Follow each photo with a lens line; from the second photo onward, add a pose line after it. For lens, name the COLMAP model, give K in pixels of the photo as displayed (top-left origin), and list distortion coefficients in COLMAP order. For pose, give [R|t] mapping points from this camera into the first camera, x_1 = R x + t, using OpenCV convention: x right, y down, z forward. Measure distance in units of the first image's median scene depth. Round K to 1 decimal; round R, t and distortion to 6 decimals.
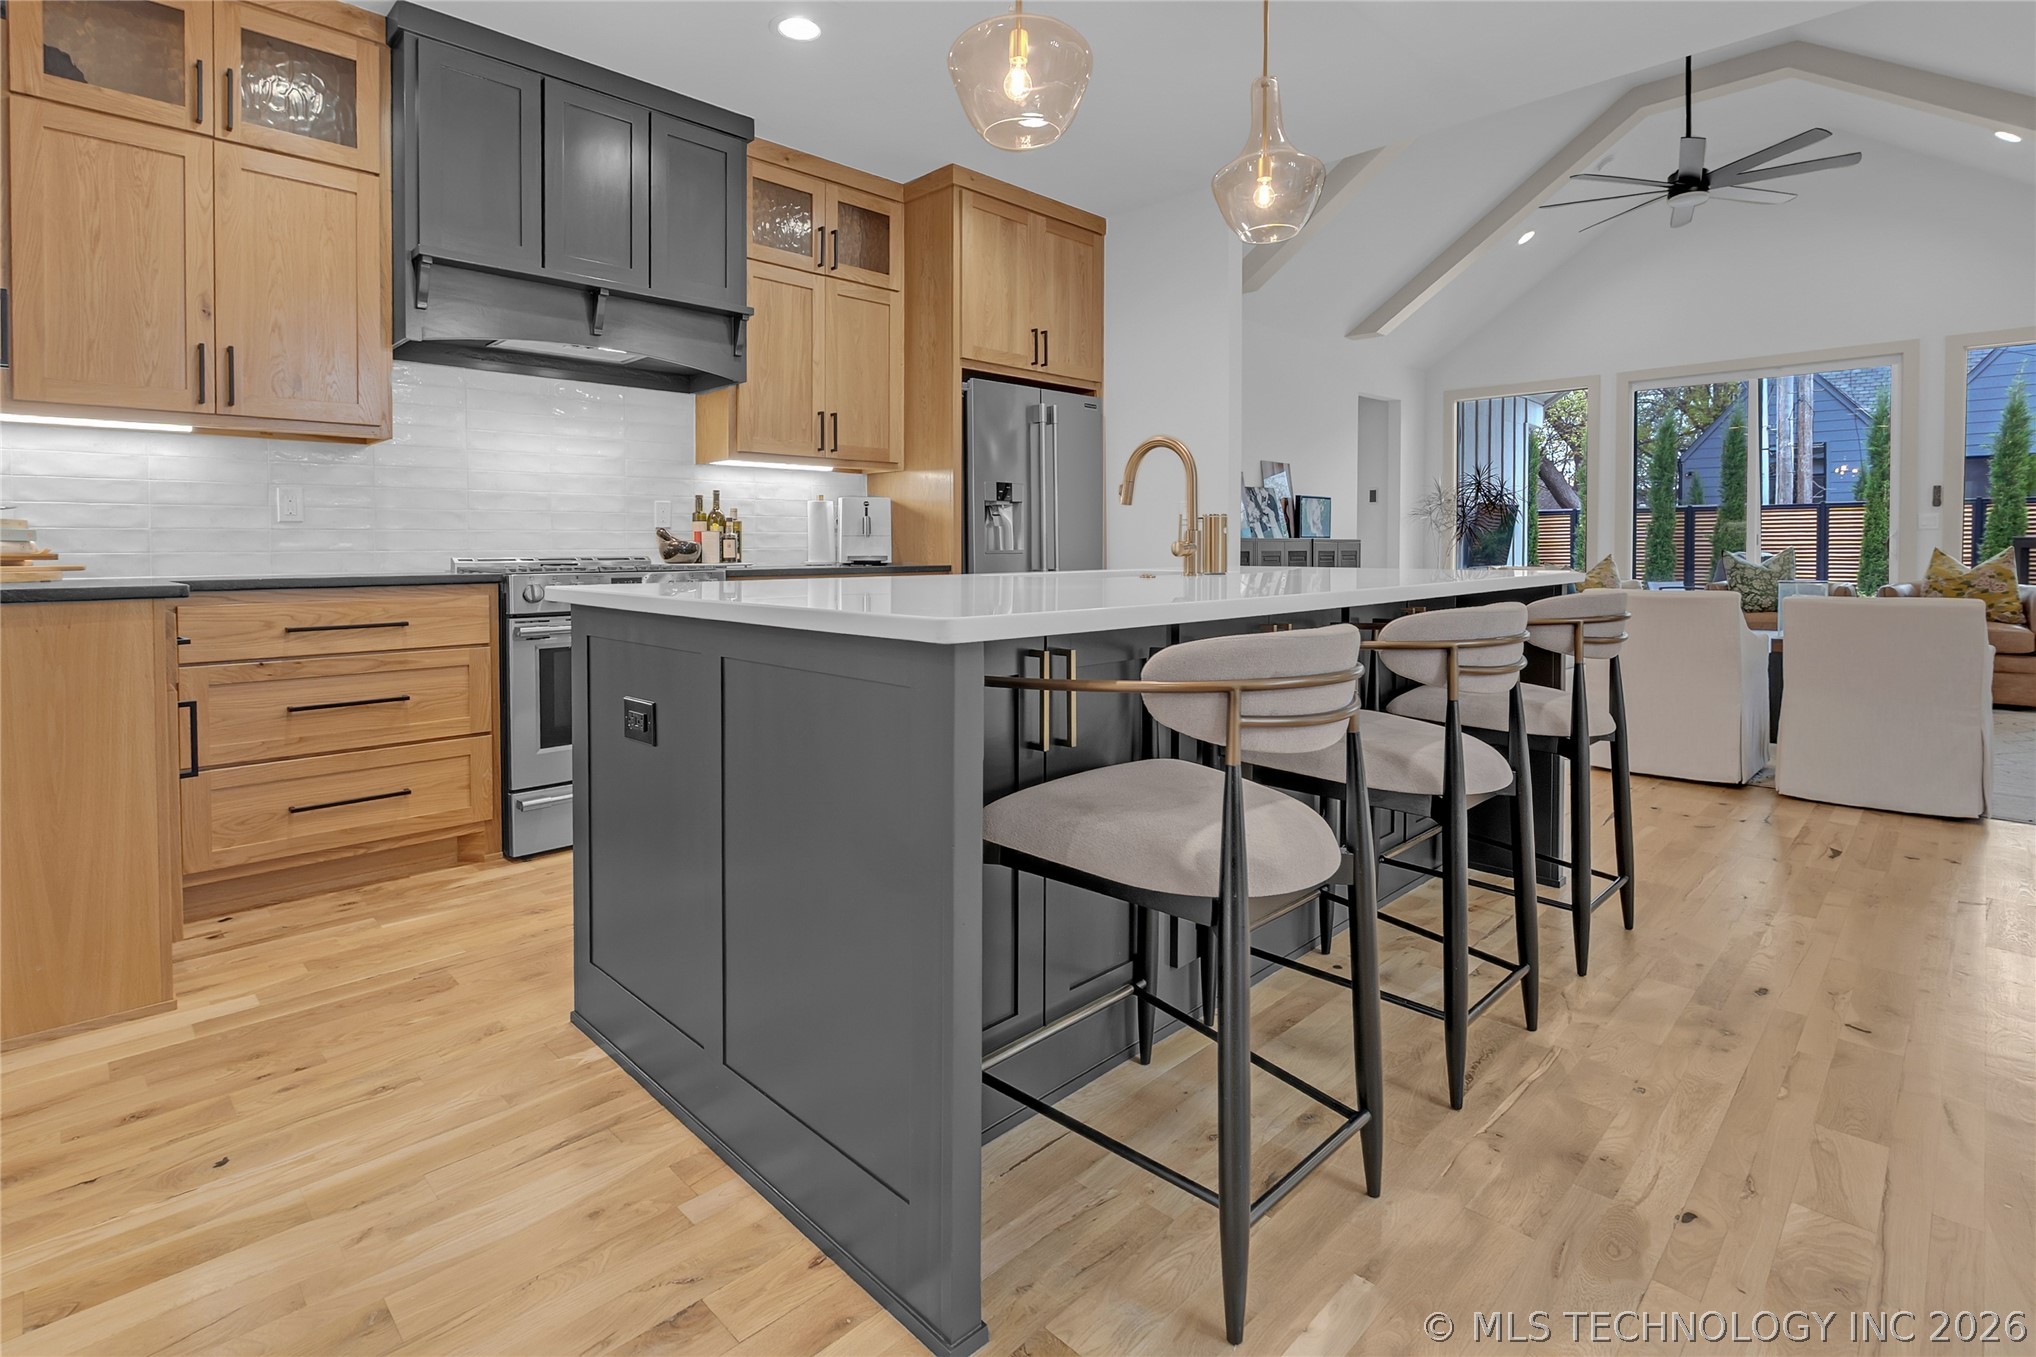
lens RADIAL K [[990.4, 0, 999.6], [0, 990.4, 566.4], [0, 0, 1]] dist [-0.014874, 0.000439]
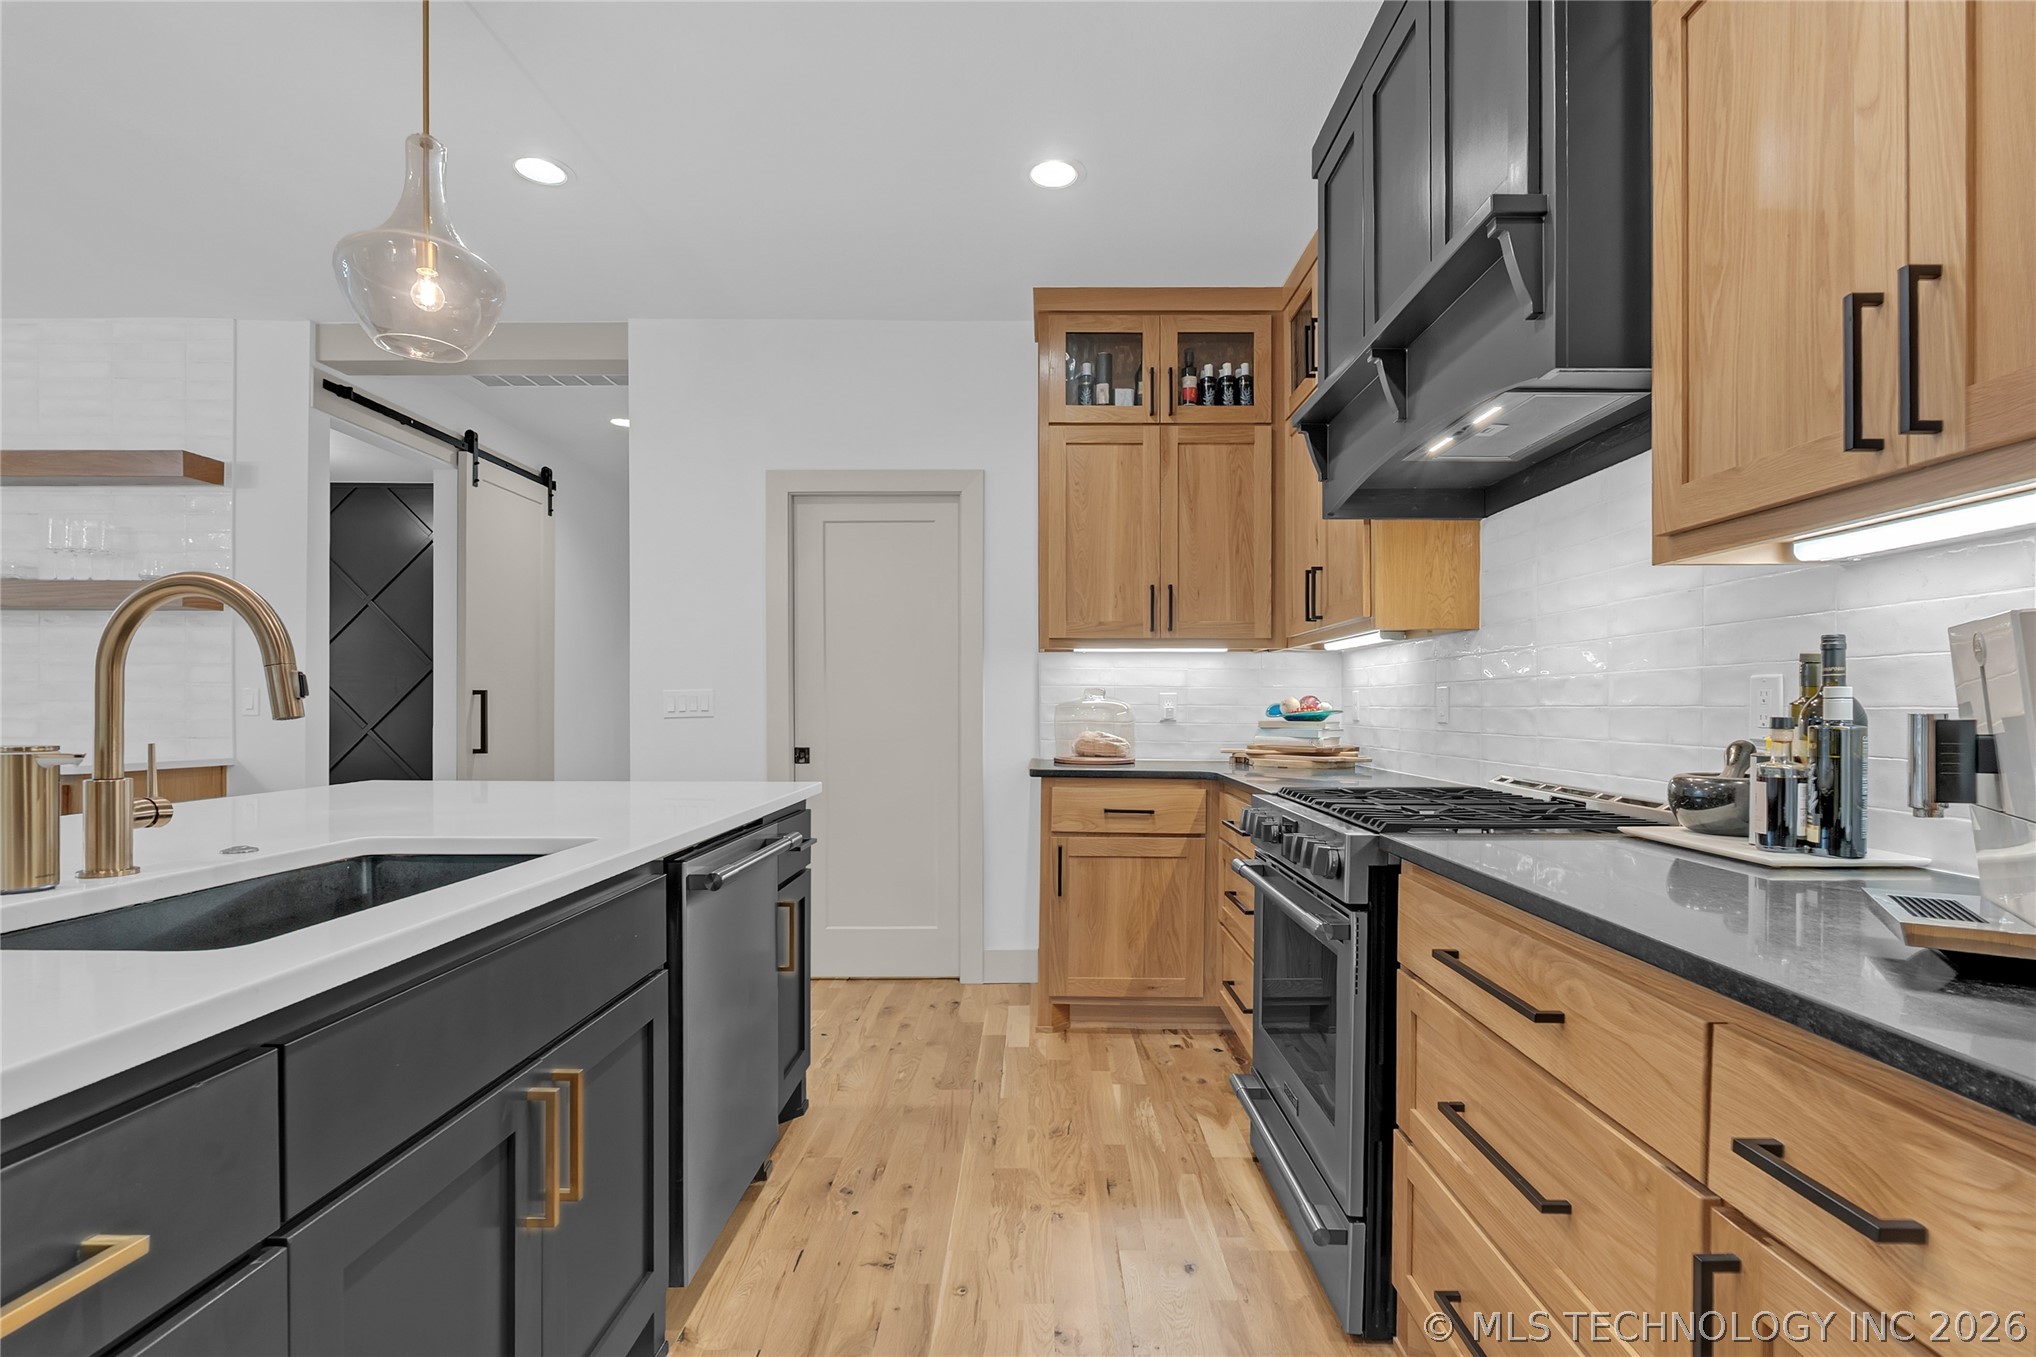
lens RADIAL K [[968.6, 0, 1029.9], [0, 968.6, 701.6], [0, 0, 1]] dist [-0.002315, 0.000068]
pose [[-0.705669, -0.000848, -0.708541, 0.147845], [-0.013214, 0.999841, 0.011963, -0.055821], [0.708419, 0.017805, -0.705568, 1.064659]]
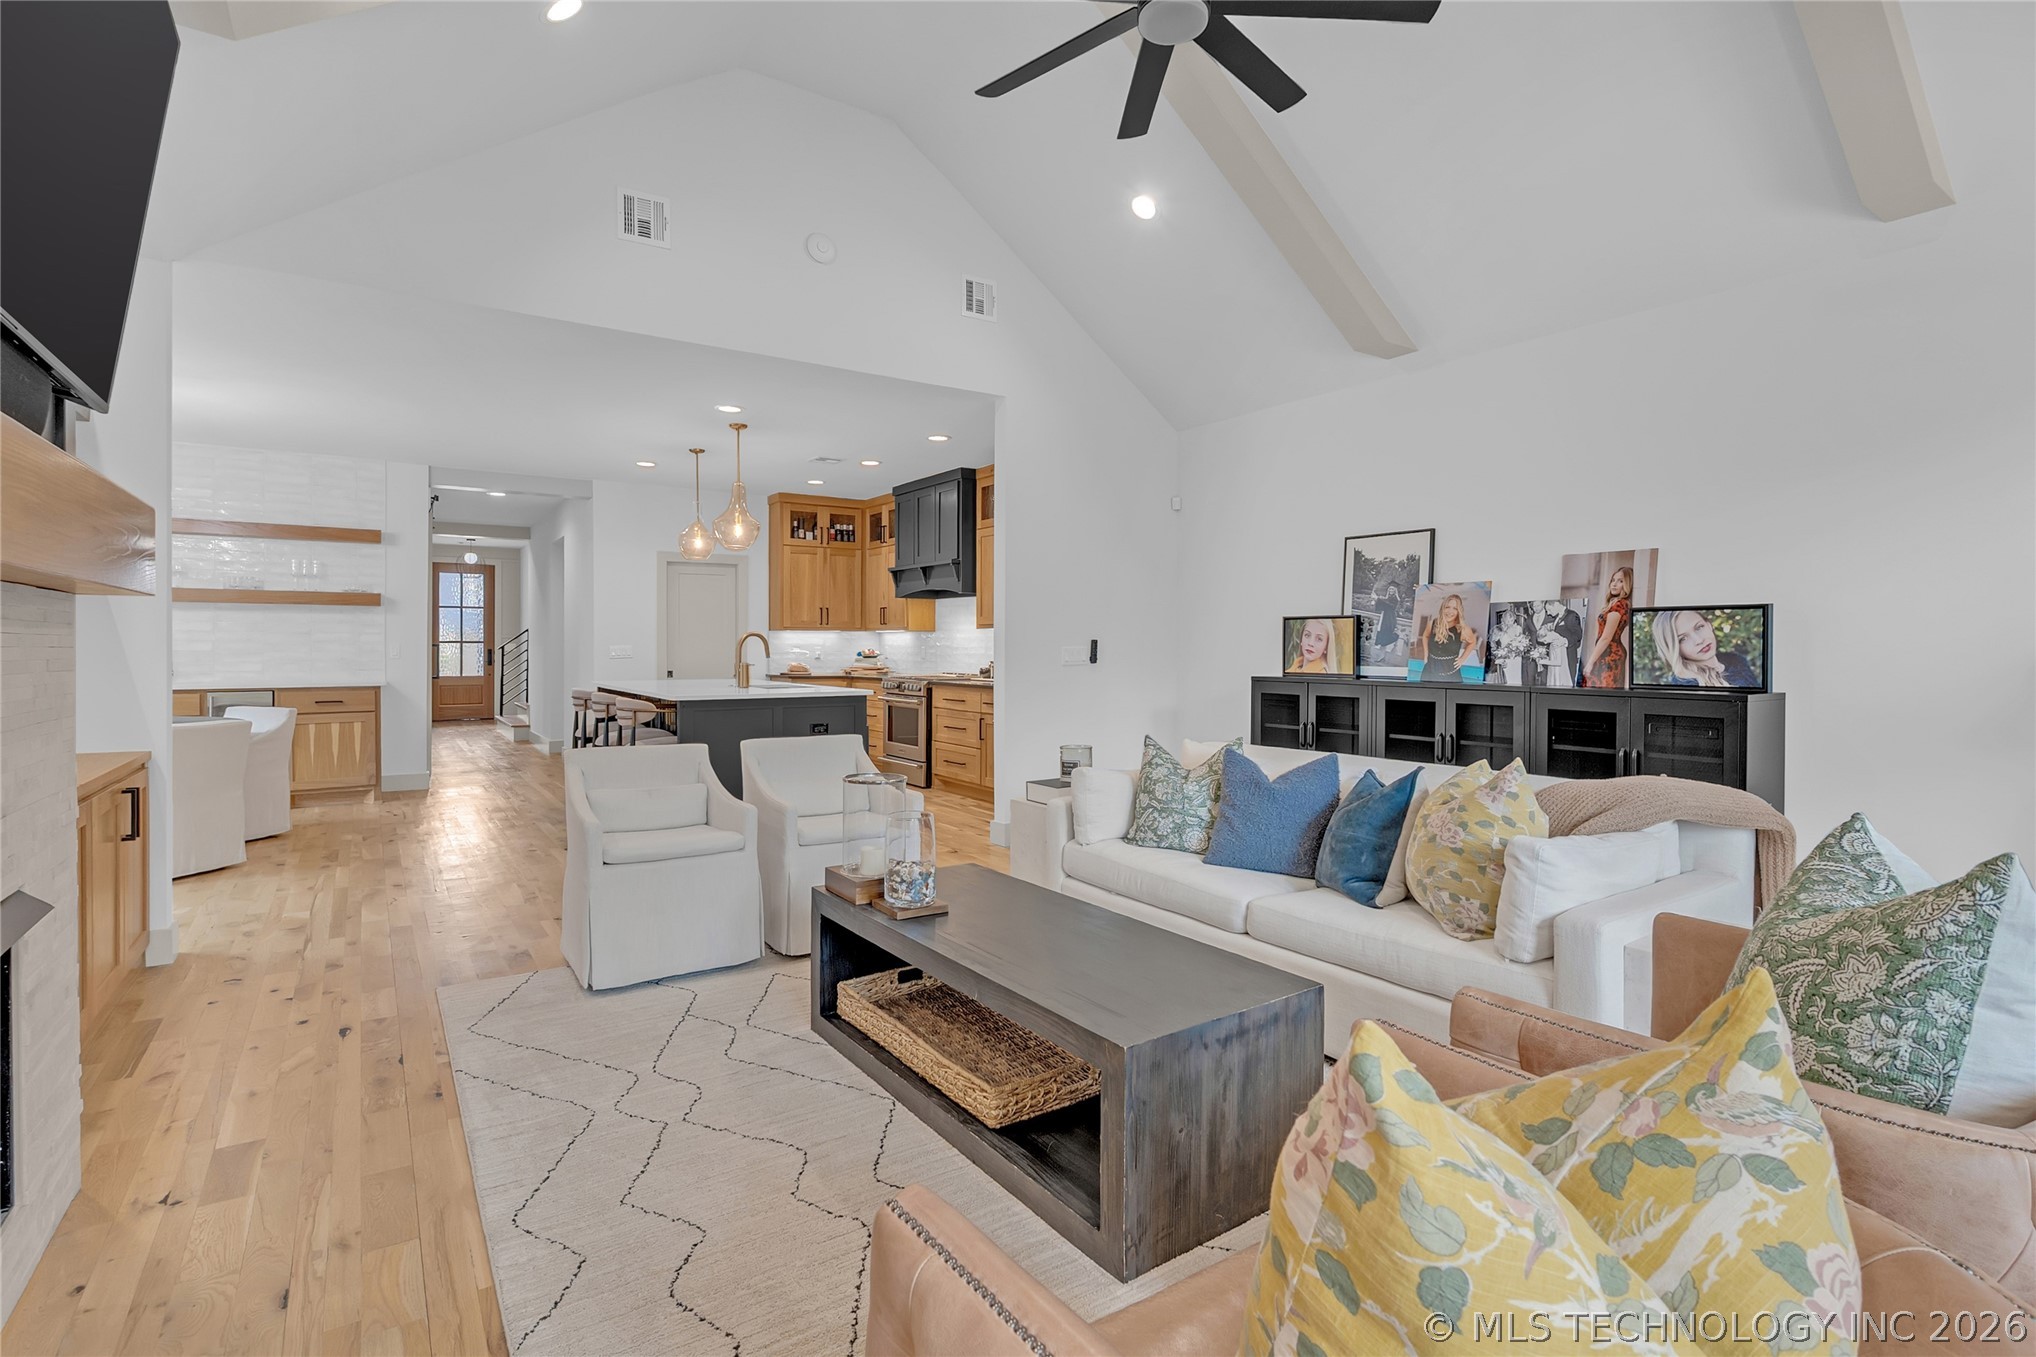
lens RADIAL K [[963.6, 0, 998.6], [0, 963.6, 652.6], [0, 0, 1]] dist [-0.011003, 0.000634]
pose [[-0.197119, 0.010077, -0.980328, 1.644286], [-0.022231, 0.999644, 0.014746, -0.087037], [0.980127, 0.024700, -0.196825, 1.405991]]
